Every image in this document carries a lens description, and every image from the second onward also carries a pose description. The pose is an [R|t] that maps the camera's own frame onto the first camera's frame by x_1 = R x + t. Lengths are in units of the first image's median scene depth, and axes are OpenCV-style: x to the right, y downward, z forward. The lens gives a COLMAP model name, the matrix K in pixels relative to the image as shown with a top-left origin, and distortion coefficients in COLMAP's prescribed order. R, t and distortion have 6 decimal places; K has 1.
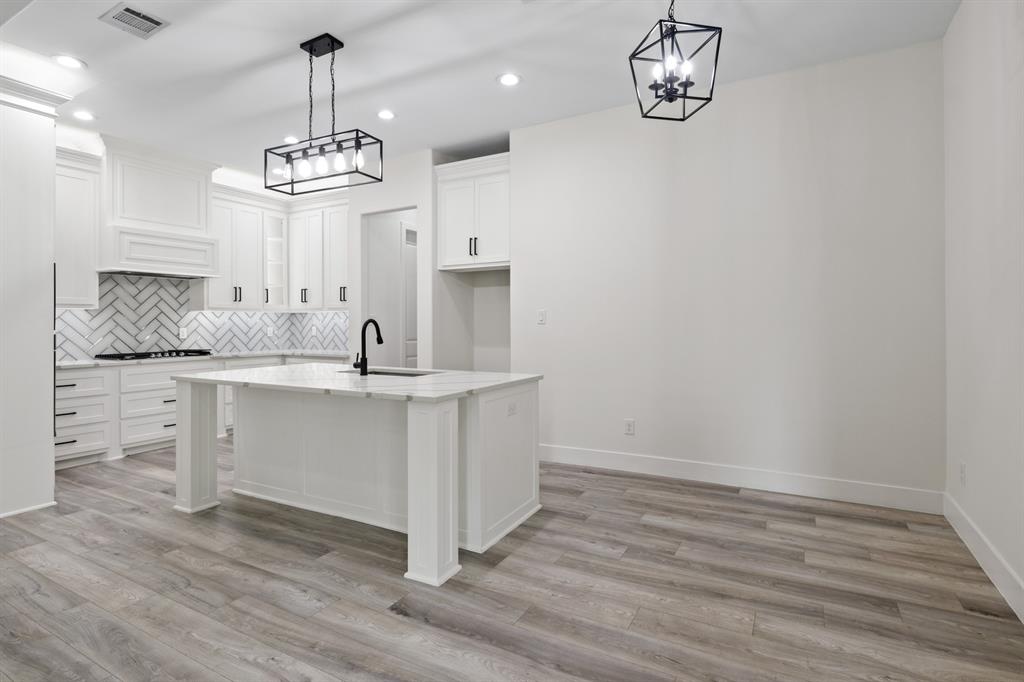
lens RADIAL K [[517.0, 0, 512.3], [0, 517.0, 325.2], [0, 0, 1]] dist [-0.001456, -0.000527]
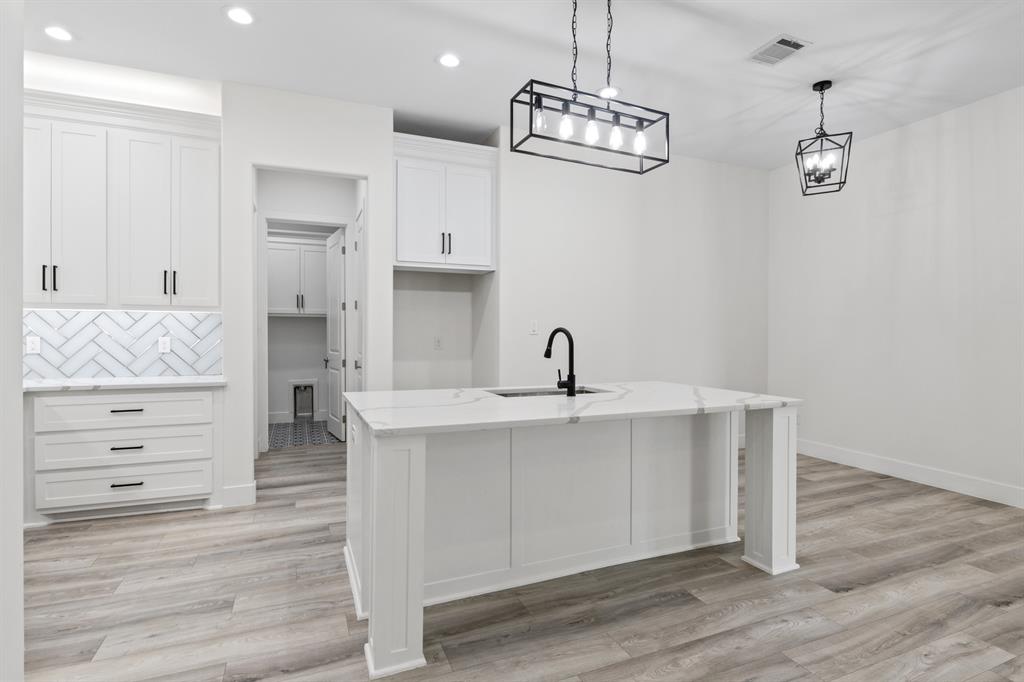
lens RADIAL K [[513.9, 0, 512.0], [0, 513.9, 341.0], [0, 0, 1]] dist [-0.004021, -0.001406]
pose [[0.613901, -0.002808, 0.789378, -0.951011], [-0.004332, 0.999967, 0.006926, 0.003625], [-0.789371, -0.007672, 0.613868, 0.547423]]
